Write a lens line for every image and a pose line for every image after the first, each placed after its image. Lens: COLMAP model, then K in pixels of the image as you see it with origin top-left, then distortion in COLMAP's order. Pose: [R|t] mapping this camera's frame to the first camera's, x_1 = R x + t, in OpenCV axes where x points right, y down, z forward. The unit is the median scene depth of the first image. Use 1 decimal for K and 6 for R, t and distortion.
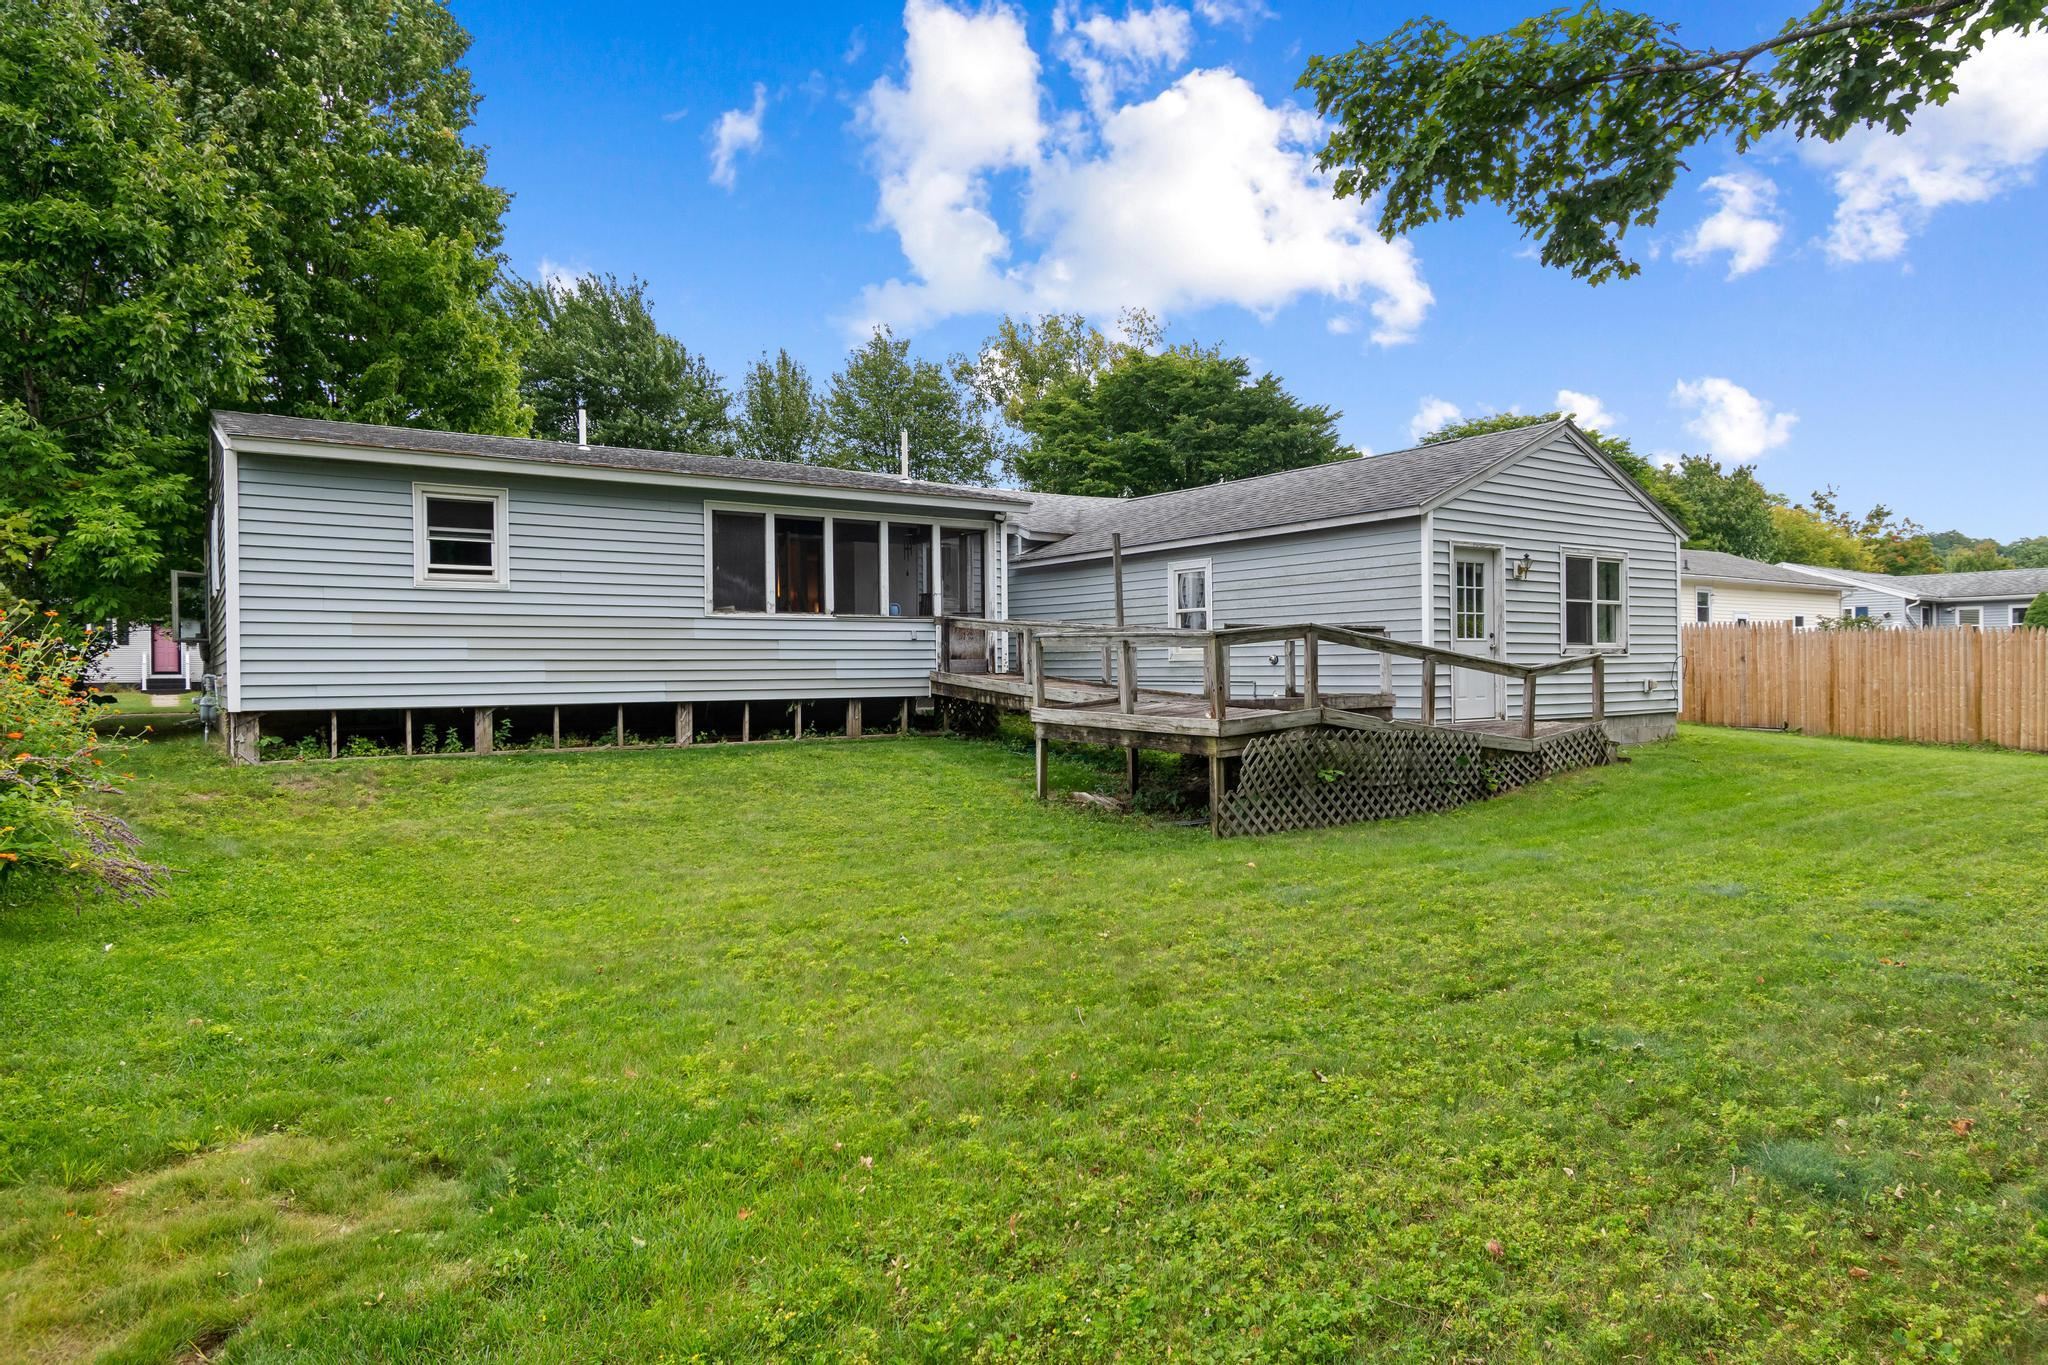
lens RADIAL K [[1185.0, 0, 1007.3], [0, 1185.0, 674.8], [0, 0, 1]] dist [-0.007047, 0.001958]
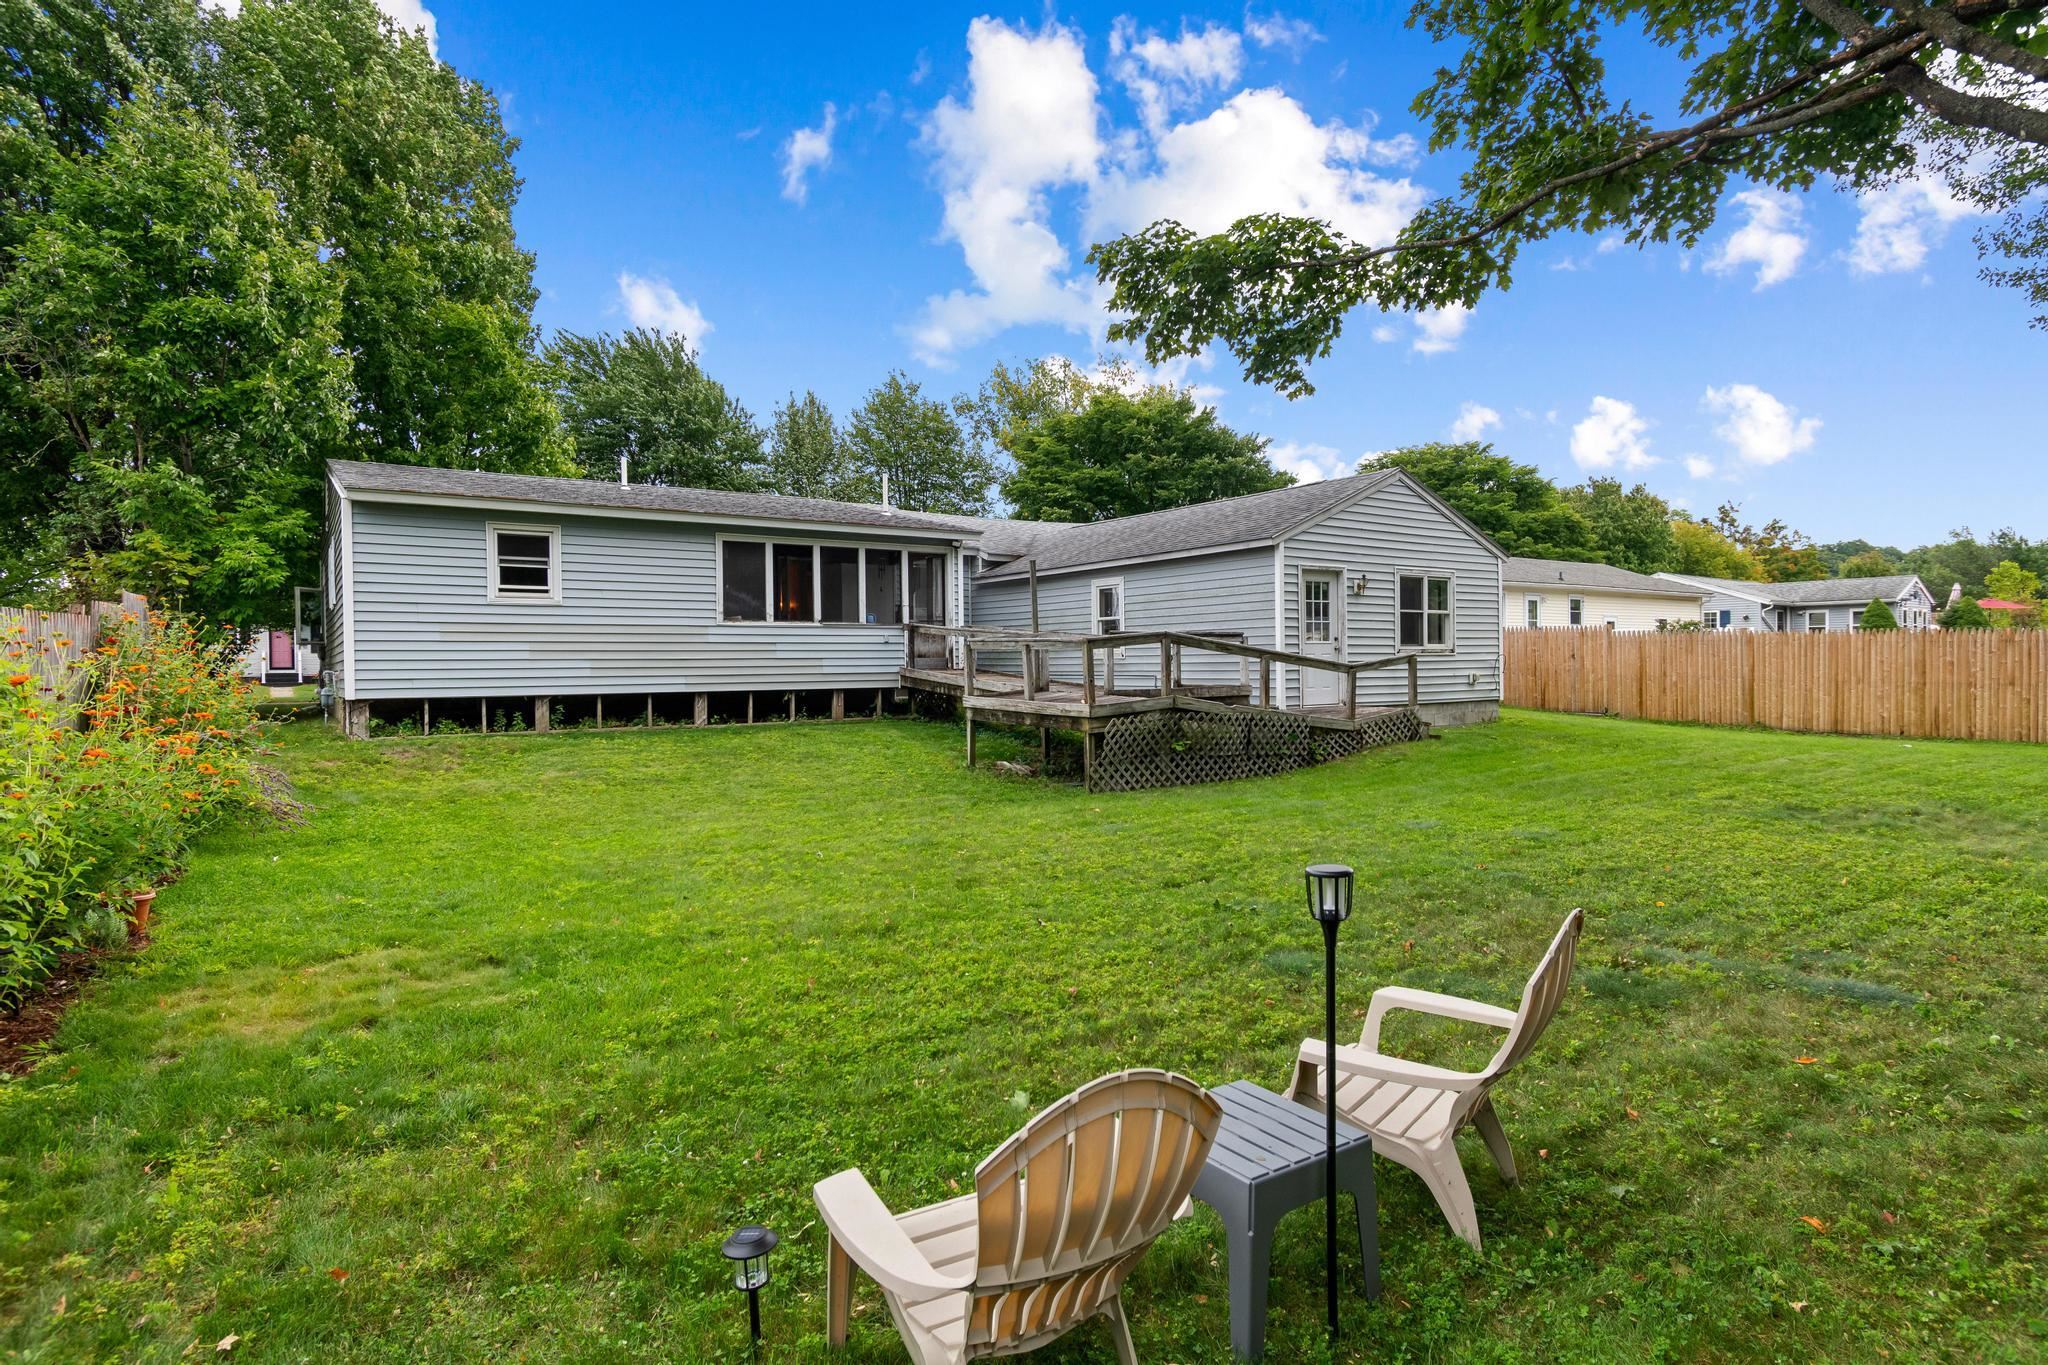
lens RADIAL K [[1111.4, 0, 1038.3], [0, 1111.4, 691.8], [0, 0, 1]] dist [0.004605, -0.003682]
pose [[0.999913, -0.000914, -0.013147, 0.111685], [0.001184, 0.999788, 0.020539, -0.001679], [0.013125, -0.020553, 0.999703, -0.200246]]
